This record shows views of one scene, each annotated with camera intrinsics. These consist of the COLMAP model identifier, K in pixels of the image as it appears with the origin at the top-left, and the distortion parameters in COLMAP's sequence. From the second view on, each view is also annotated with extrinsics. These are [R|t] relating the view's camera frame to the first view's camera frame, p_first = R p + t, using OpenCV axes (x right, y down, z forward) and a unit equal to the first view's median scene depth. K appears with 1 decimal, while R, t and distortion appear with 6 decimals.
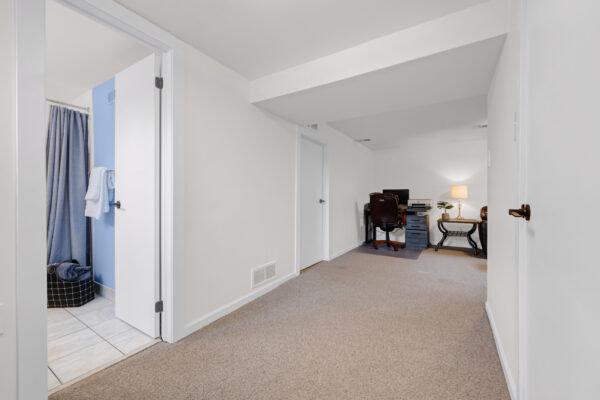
lens RADIAL K [[249.6, 0, 302.6], [0, 249.6, 199.8], [0, 0, 1]] dist [-0.003814, -0.000052]
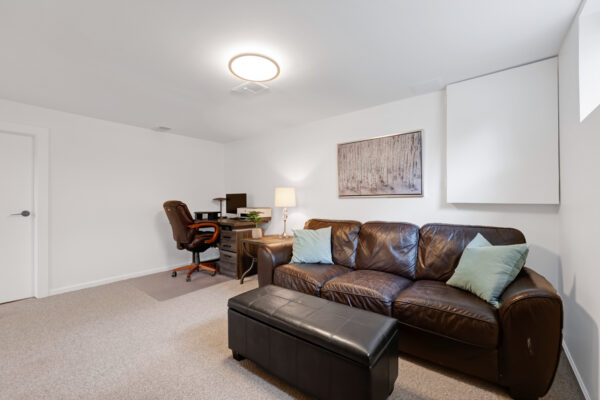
lens RADIAL K [[249.6, 0, 302.6], [0, 249.6, 199.8], [0, 0, 1]] dist [-0.003814, -0.000052]
pose [[0.993521, -0.005743, -0.113504, 0.937249], [0.005153, 0.999972, -0.005487, -0.025901], [0.113532, 0.004866, 0.993522, 0.387429]]
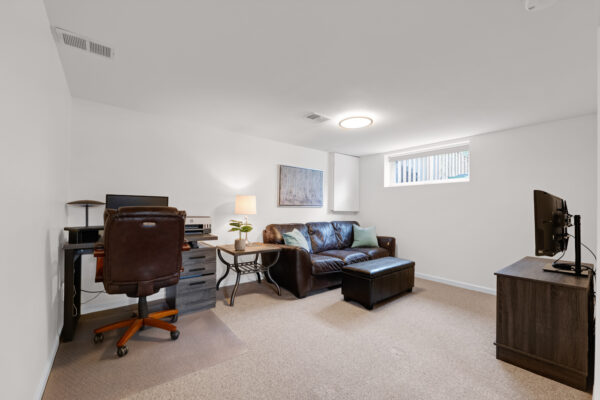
lens RADIAL K [[249.6, 0, 302.6], [0, 249.6, 199.8], [0, 0, 1]] dist [-0.003814, -0.000052]
pose [[0.318173, 0.033098, 0.947455, 0.025976], [-0.014778, 0.999442, -0.029952, -0.034570], [-0.947917, -0.004472, 0.318485, 0.774808]]
